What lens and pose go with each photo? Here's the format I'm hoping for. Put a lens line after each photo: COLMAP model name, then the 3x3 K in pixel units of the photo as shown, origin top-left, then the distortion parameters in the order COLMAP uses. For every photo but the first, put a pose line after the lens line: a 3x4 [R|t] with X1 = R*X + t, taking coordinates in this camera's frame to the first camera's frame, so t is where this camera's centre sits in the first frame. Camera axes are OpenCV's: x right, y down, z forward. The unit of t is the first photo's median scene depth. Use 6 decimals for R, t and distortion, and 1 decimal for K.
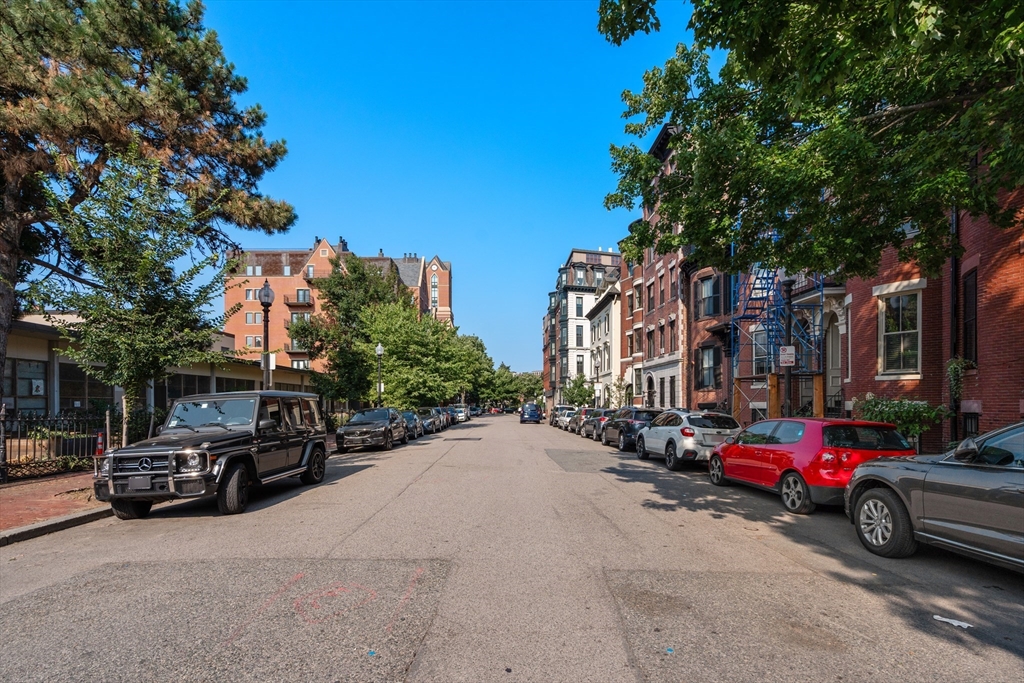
lens RADIAL K [[471.6, 0, 535.7], [0, 471.6, 405.8], [0, 0, 1]] dist [-0.006654, 0.003526]
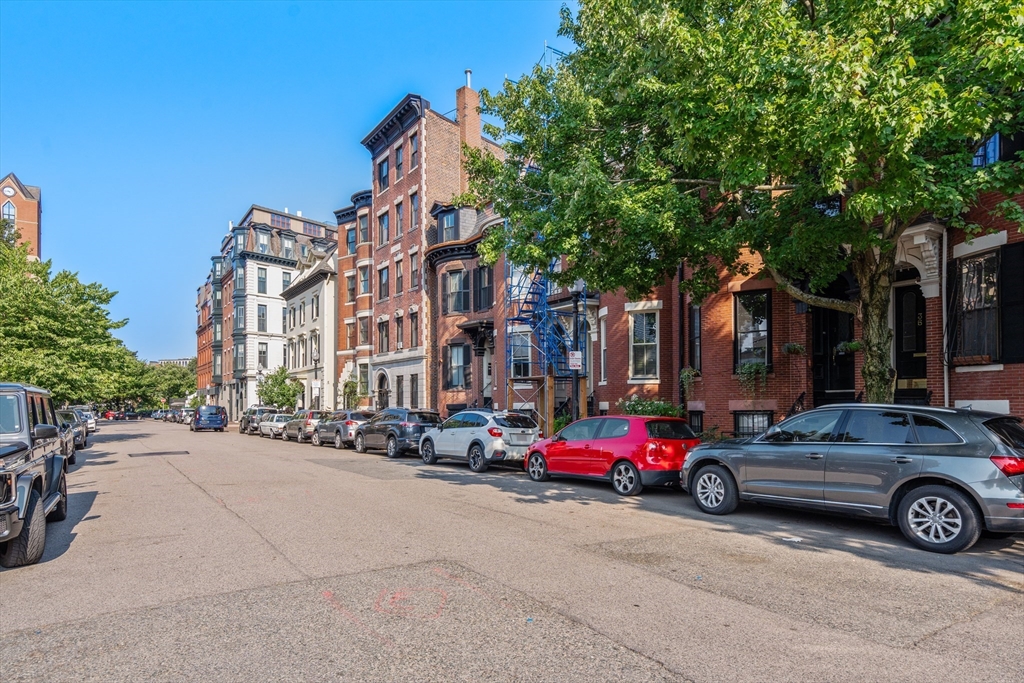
lens RADIAL K [[577.5, 0, 502.0], [0, 577.5, 397.7], [0, 0, 1]] dist [-0.005141, 0.000620]
pose [[0.846263, 0.006828, 0.532721, -0.259987], [0.003325, 0.999831, -0.018098, 0.003917], [-0.532755, 0.017087, 0.846097, -0.032716]]
